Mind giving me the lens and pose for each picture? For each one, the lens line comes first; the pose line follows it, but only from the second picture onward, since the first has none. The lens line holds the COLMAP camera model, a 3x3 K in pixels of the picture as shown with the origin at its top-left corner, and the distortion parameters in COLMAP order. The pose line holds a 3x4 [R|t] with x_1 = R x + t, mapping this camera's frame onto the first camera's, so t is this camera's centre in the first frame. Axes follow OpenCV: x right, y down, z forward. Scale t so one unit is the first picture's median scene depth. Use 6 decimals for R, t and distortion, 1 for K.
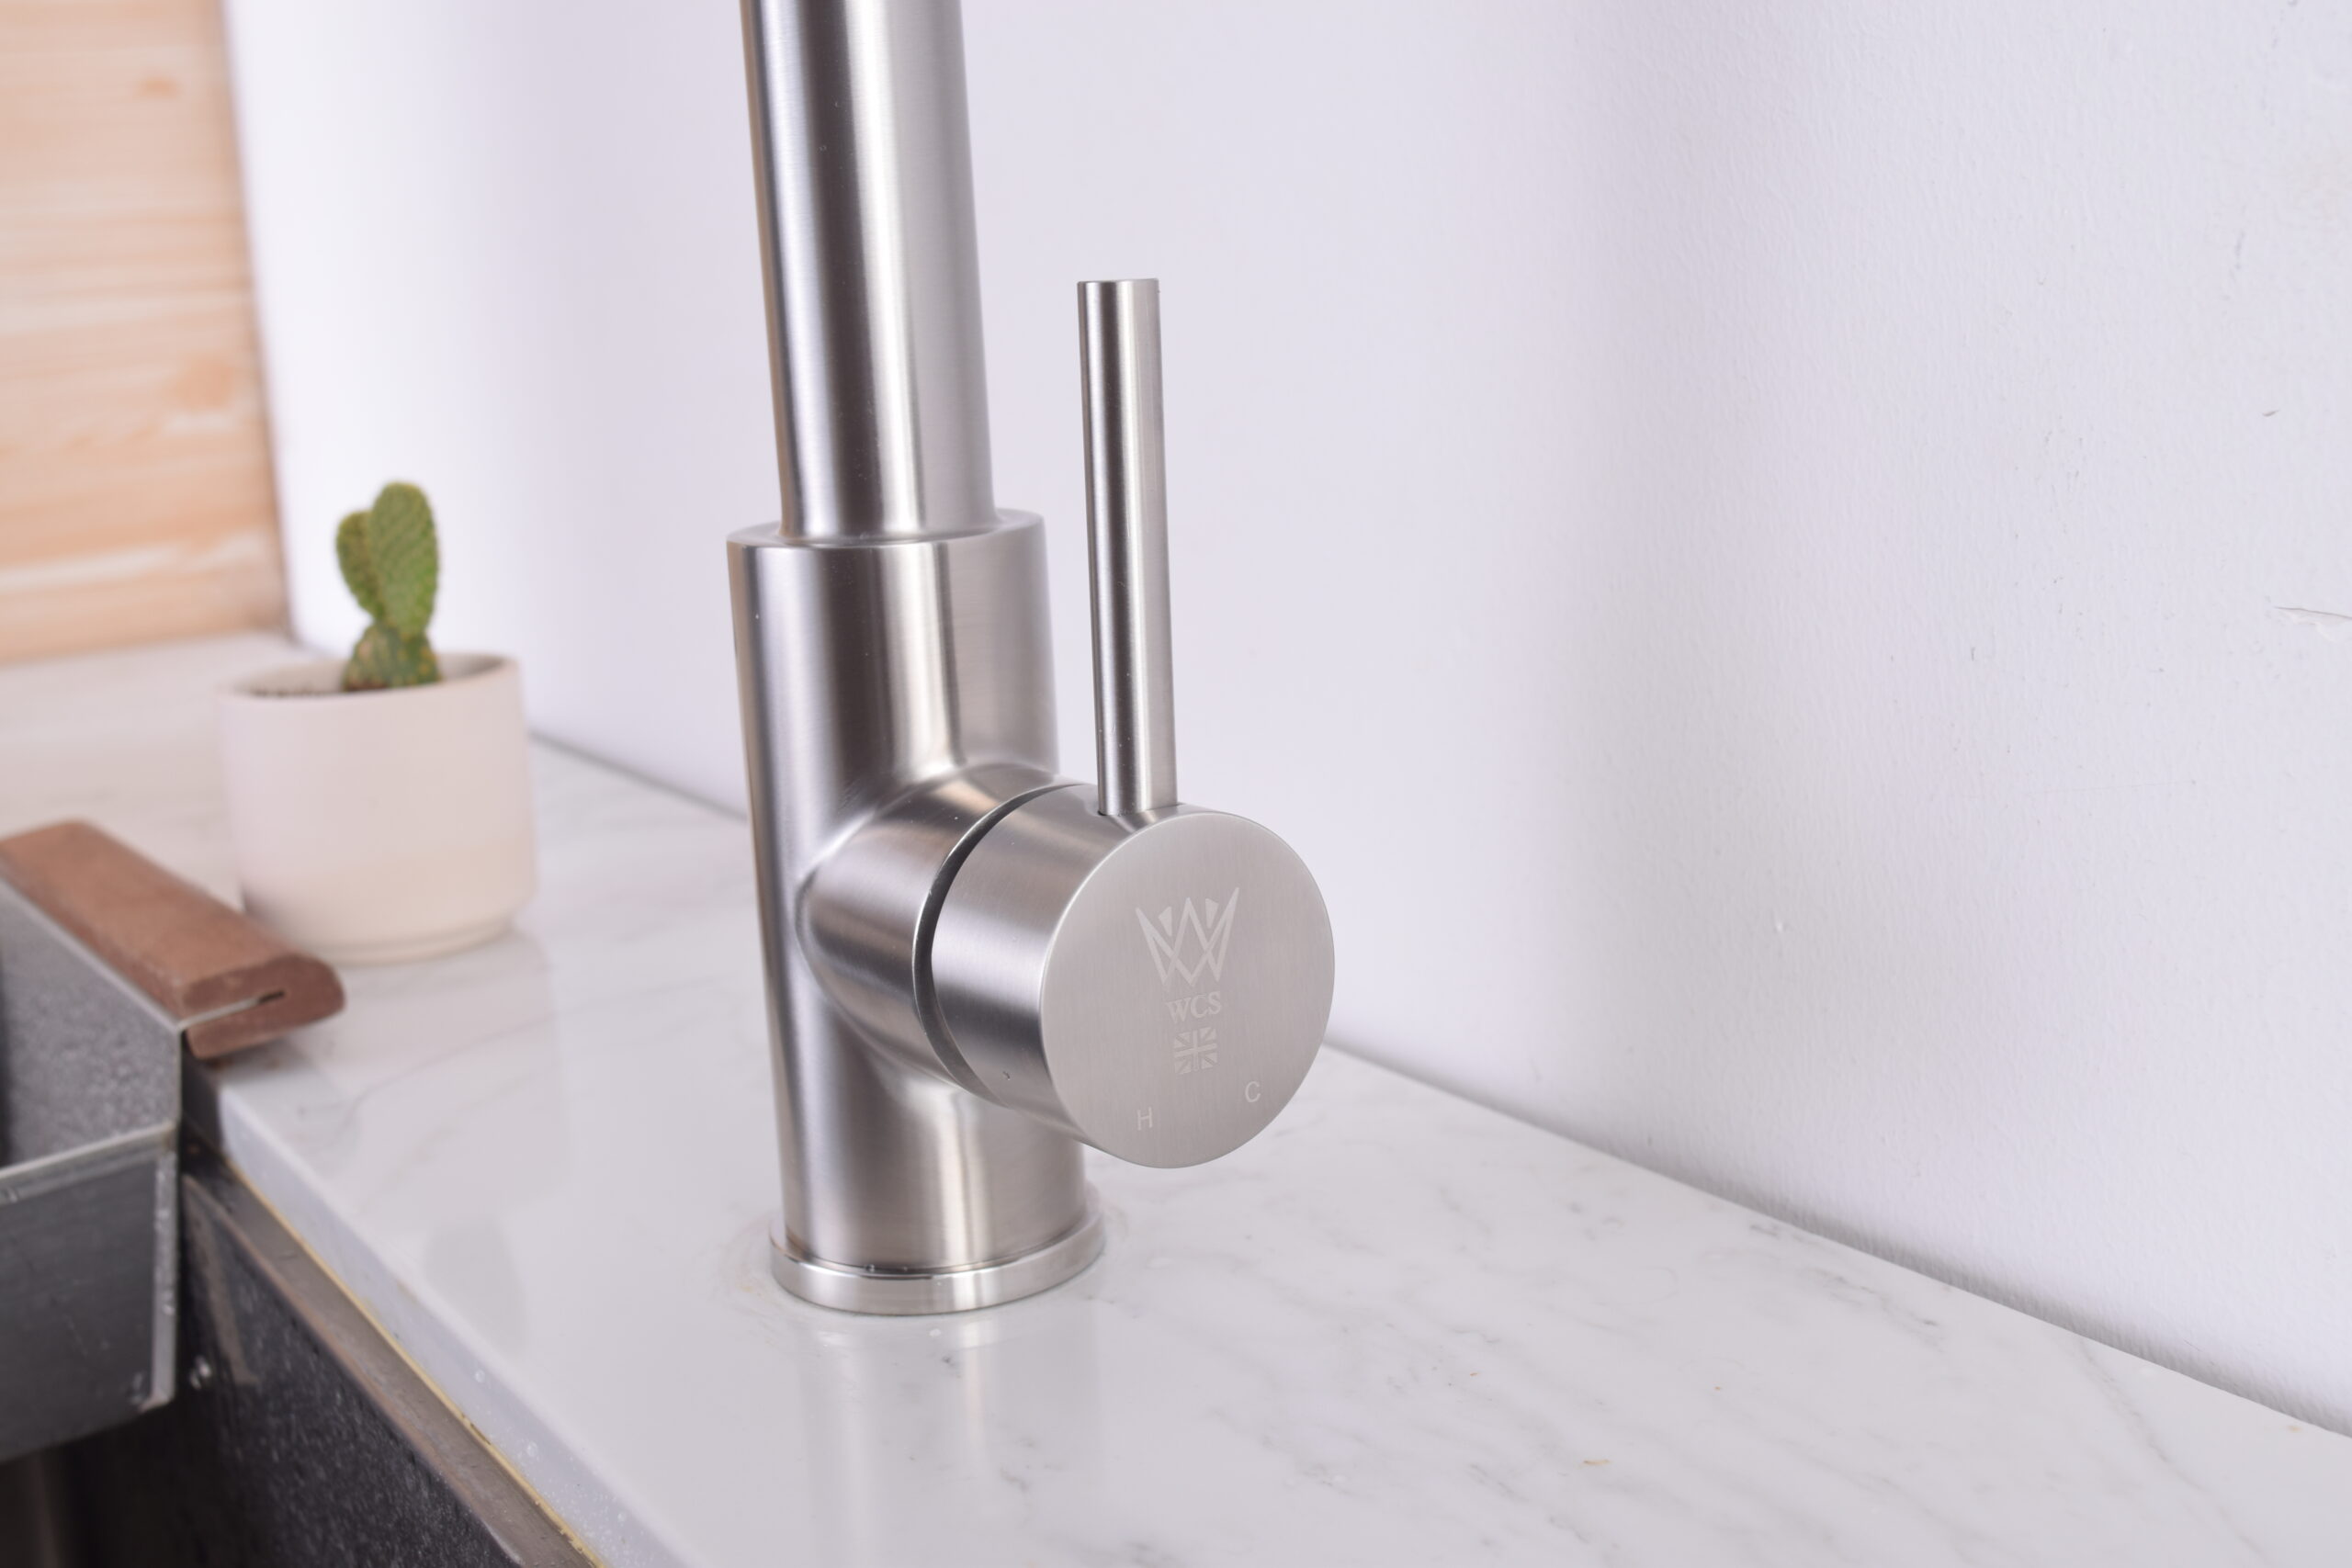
lens RADIAL K [[2643.9, 0, 1171.0], [0, 2643.9, 788.2], [0, 0, 1]] dist [-0.075496, 0.000000]
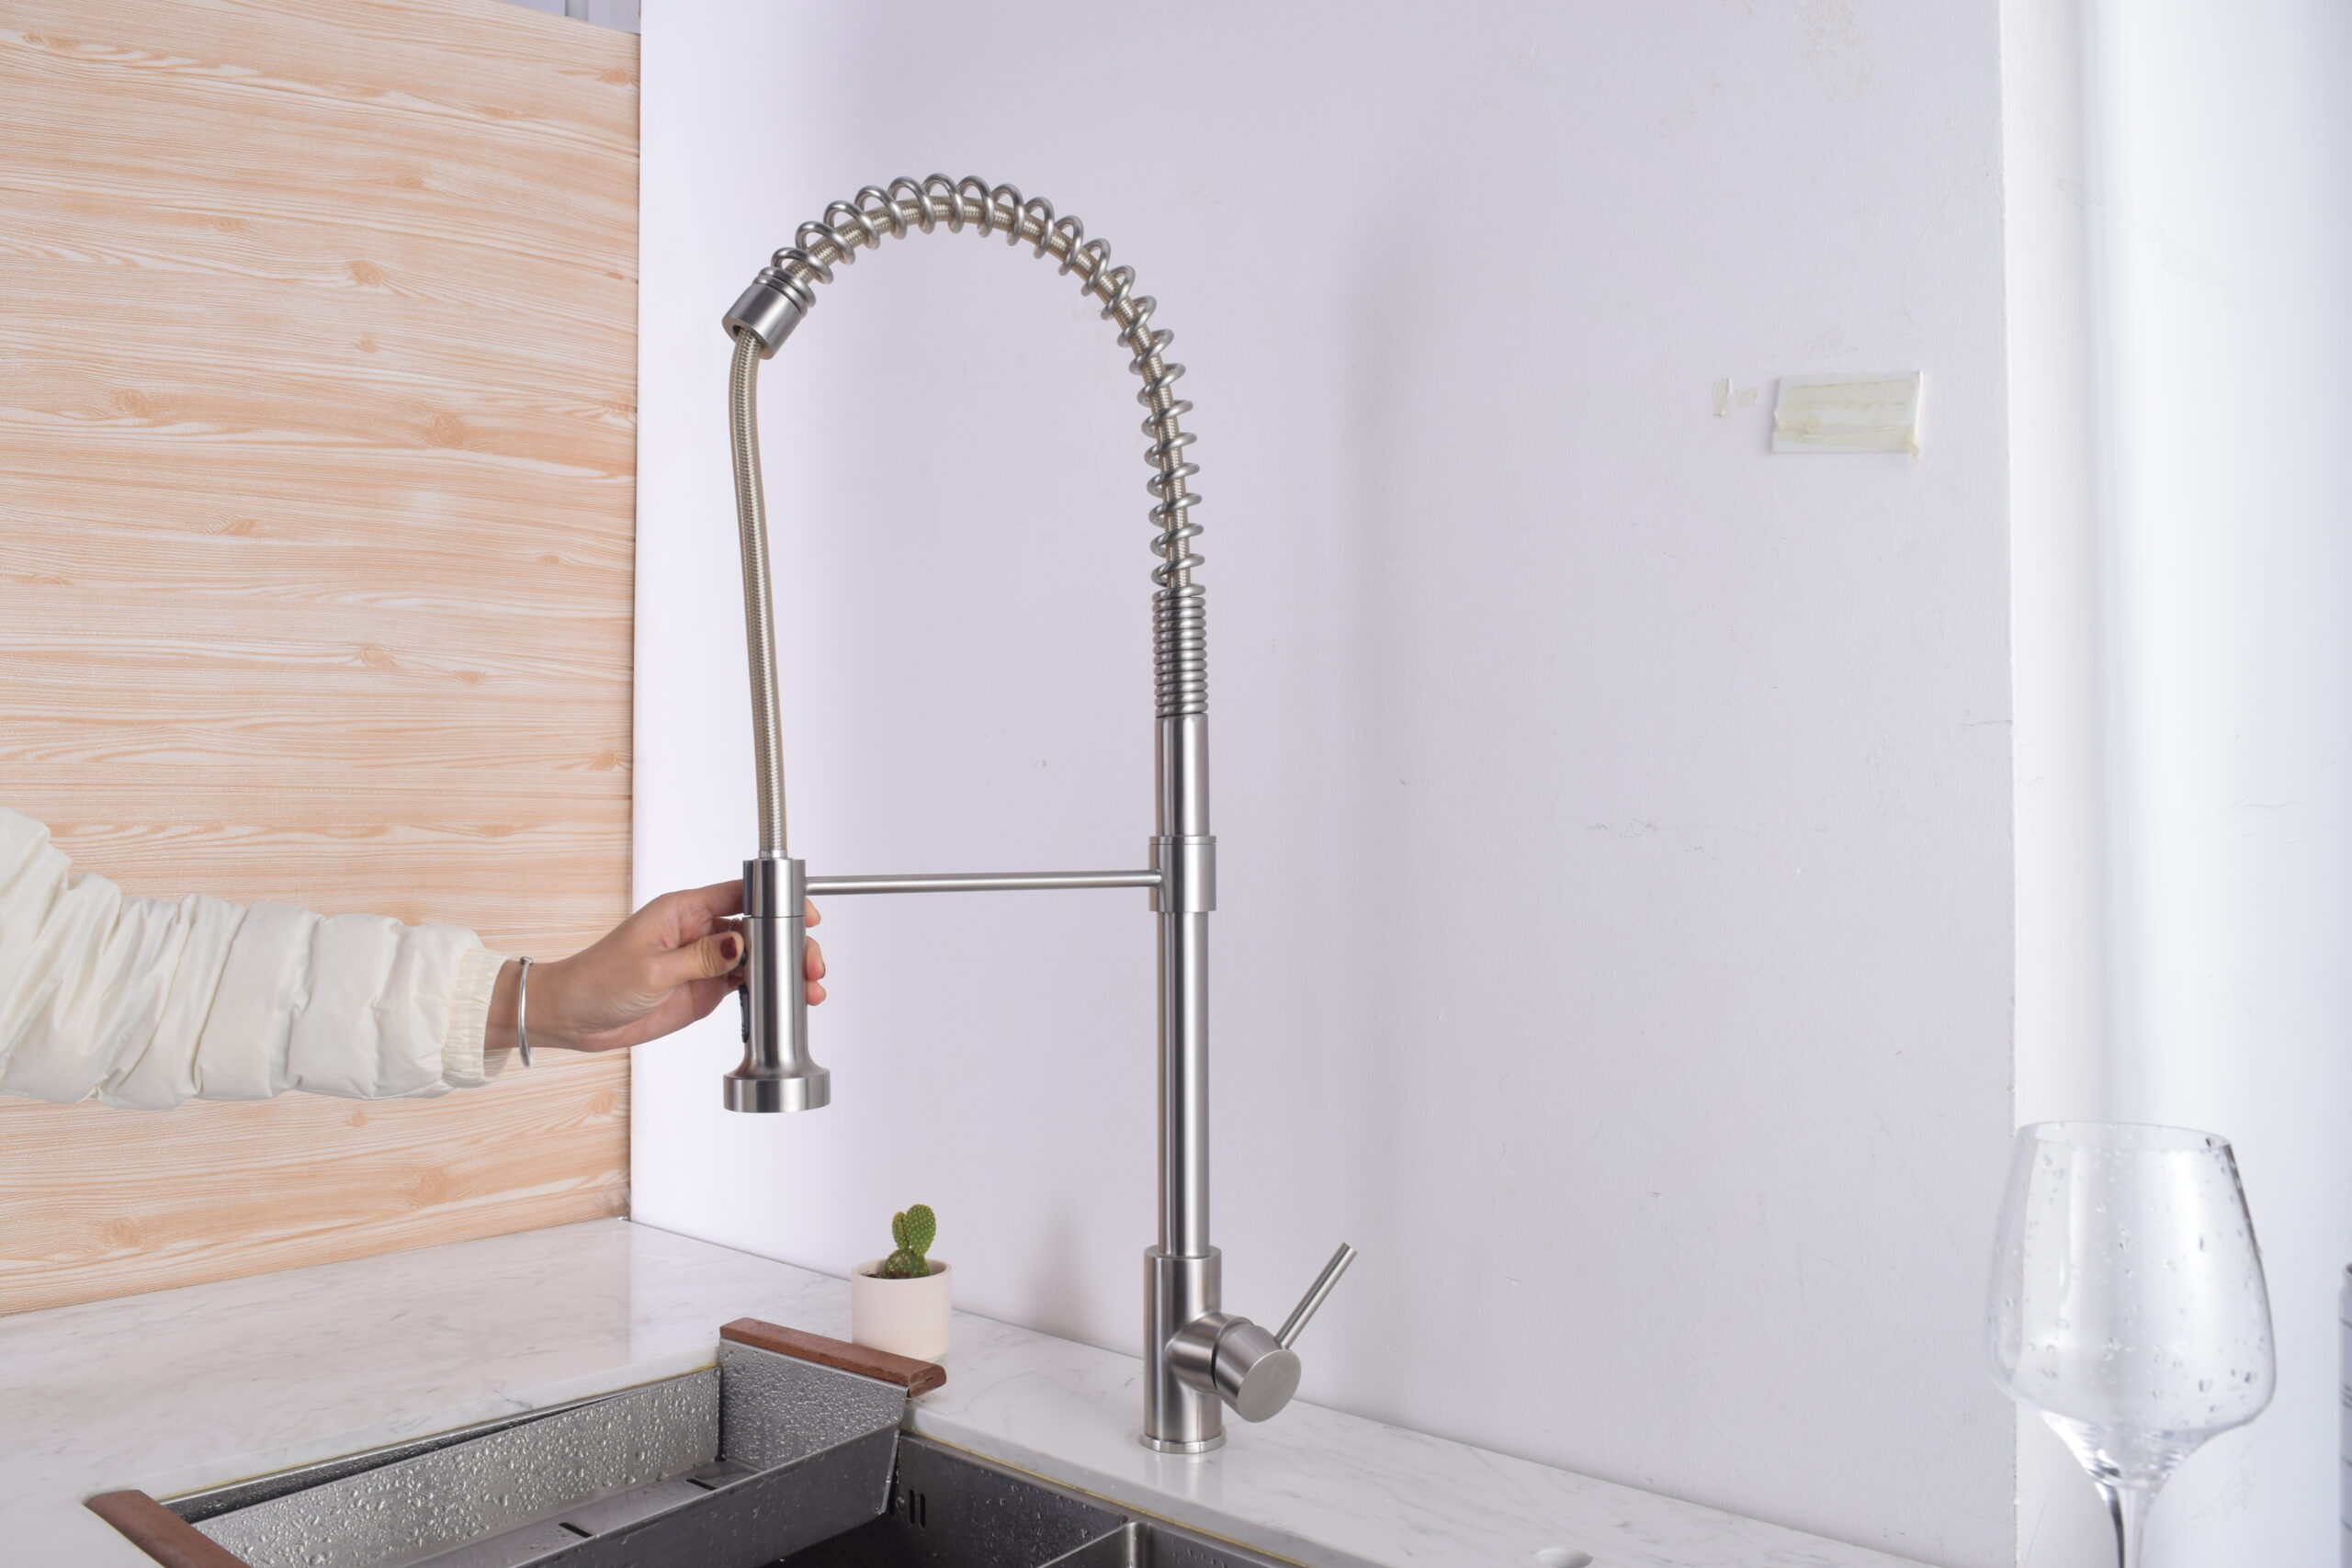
lens RADIAL K [[1999.0, 0, 1173.9], [0, 1999.0, 799.1], [0, 0, 1]] dist [-0.020146, -0.003299]
pose [[0.967784, 0.056853, 0.245279, -0.871786], [-0.001630, 0.975567, -0.219694, -0.096308], [-0.251777, 0.212217, 0.944231, -1.951143]]
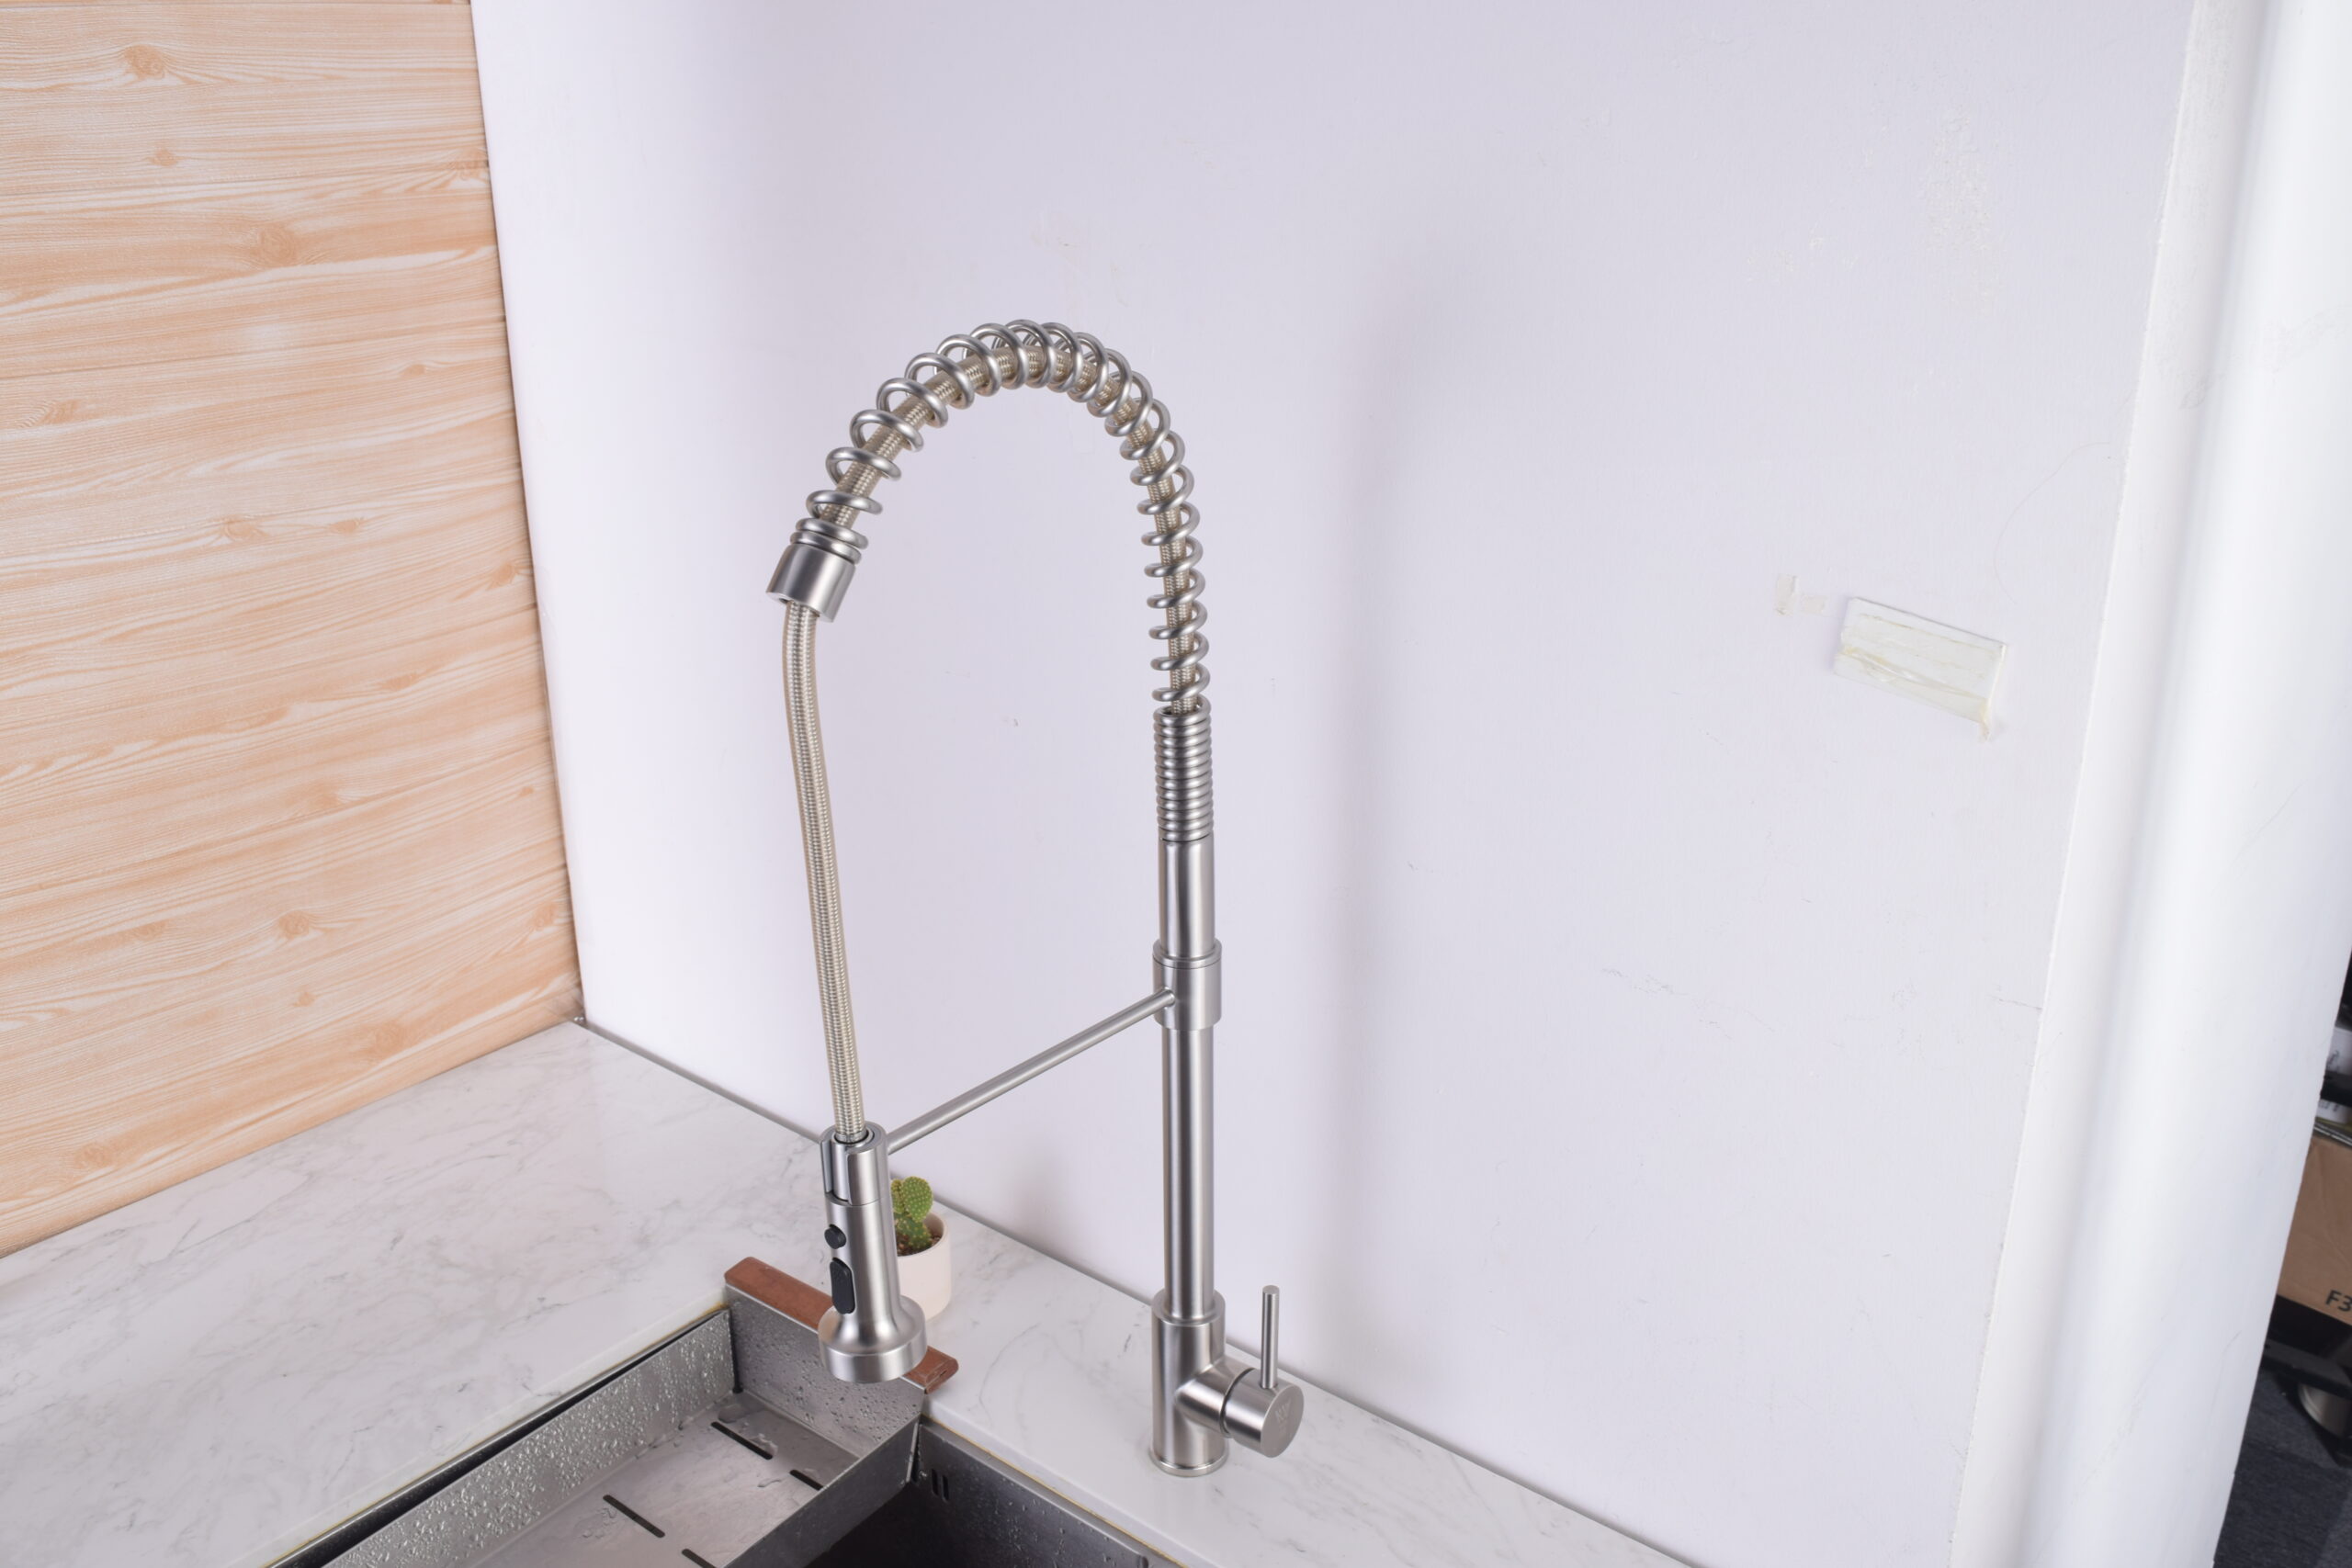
lens RADIAL K [[2179.0, 0, 1171.1], [0, 2179.0, 790.5], [0, 0, 1]] dist [-0.023020, 0.000000]
pose [[0.950846, -0.070622, 0.301504, -1.081663], [0.015723, 0.983402, 0.180757, -1.477848], [-0.309265, -0.167132, 0.936174, -2.040903]]
